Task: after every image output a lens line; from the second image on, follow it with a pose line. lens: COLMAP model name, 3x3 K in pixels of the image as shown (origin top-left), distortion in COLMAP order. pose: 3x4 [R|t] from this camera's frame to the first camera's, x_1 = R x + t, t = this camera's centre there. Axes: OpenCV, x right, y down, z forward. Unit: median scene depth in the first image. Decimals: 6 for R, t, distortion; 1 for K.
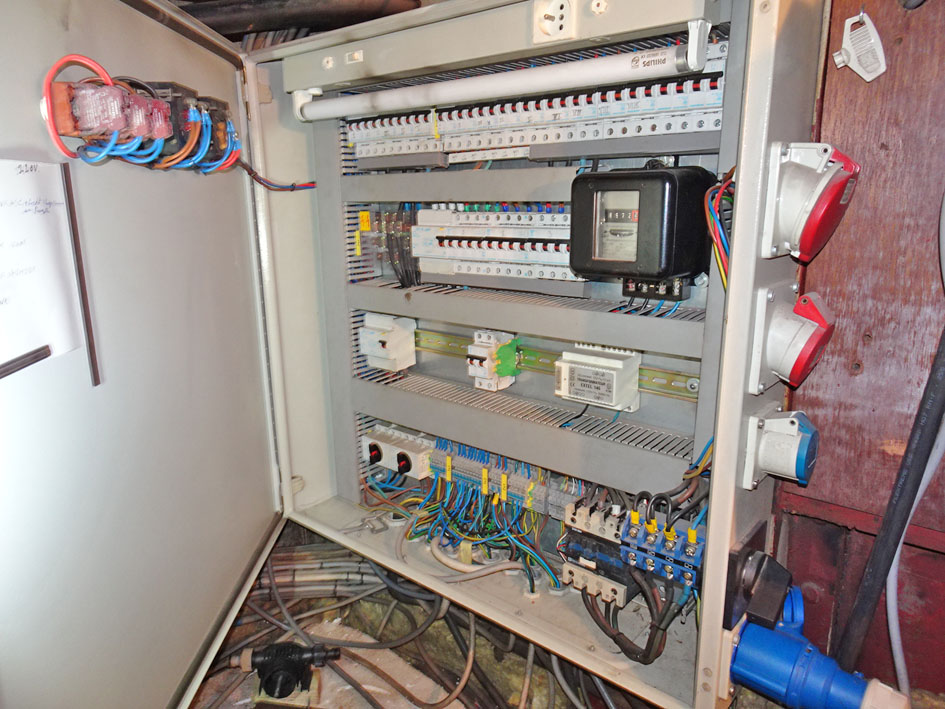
lens RADIAL K [[667.4, 0, 471.2], [0, 667.4, 355.0], [0, 0, 1]] dist [0.011955, -0.010852]
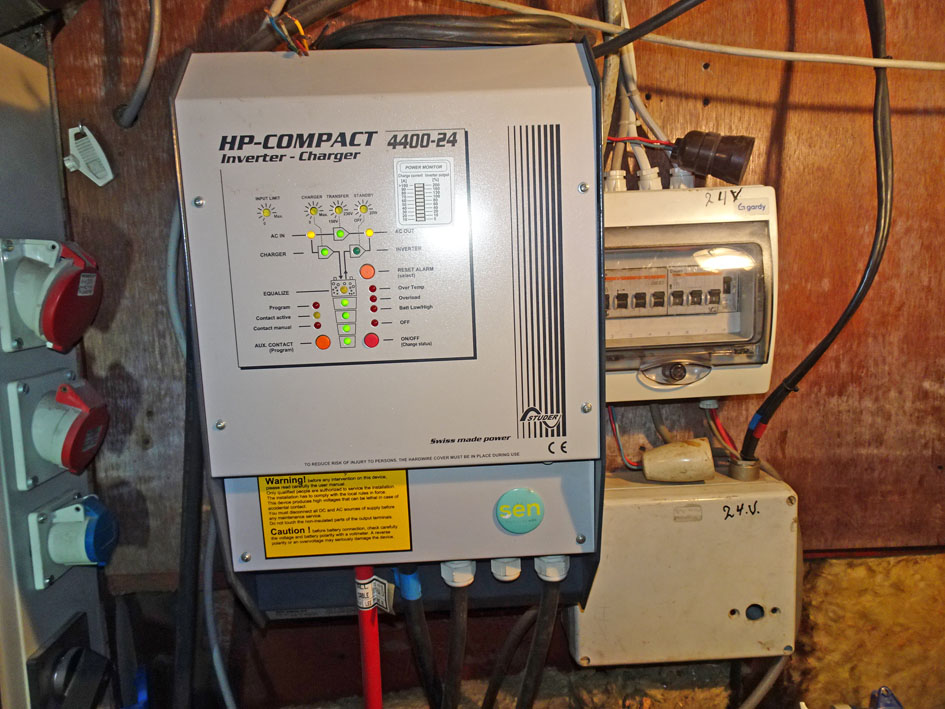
lens RADIAL K [[667.4, 0, 472.7], [0, 667.4, 355.9], [0, 0, 1]] dist [0.011955, -0.010852]
pose [[0.724429, -0.095990, 0.682634, 0.240848], [0.172271, 0.984046, -0.044445, 0.020885], [-0.667477, 0.149795, 0.729408, -0.164055]]
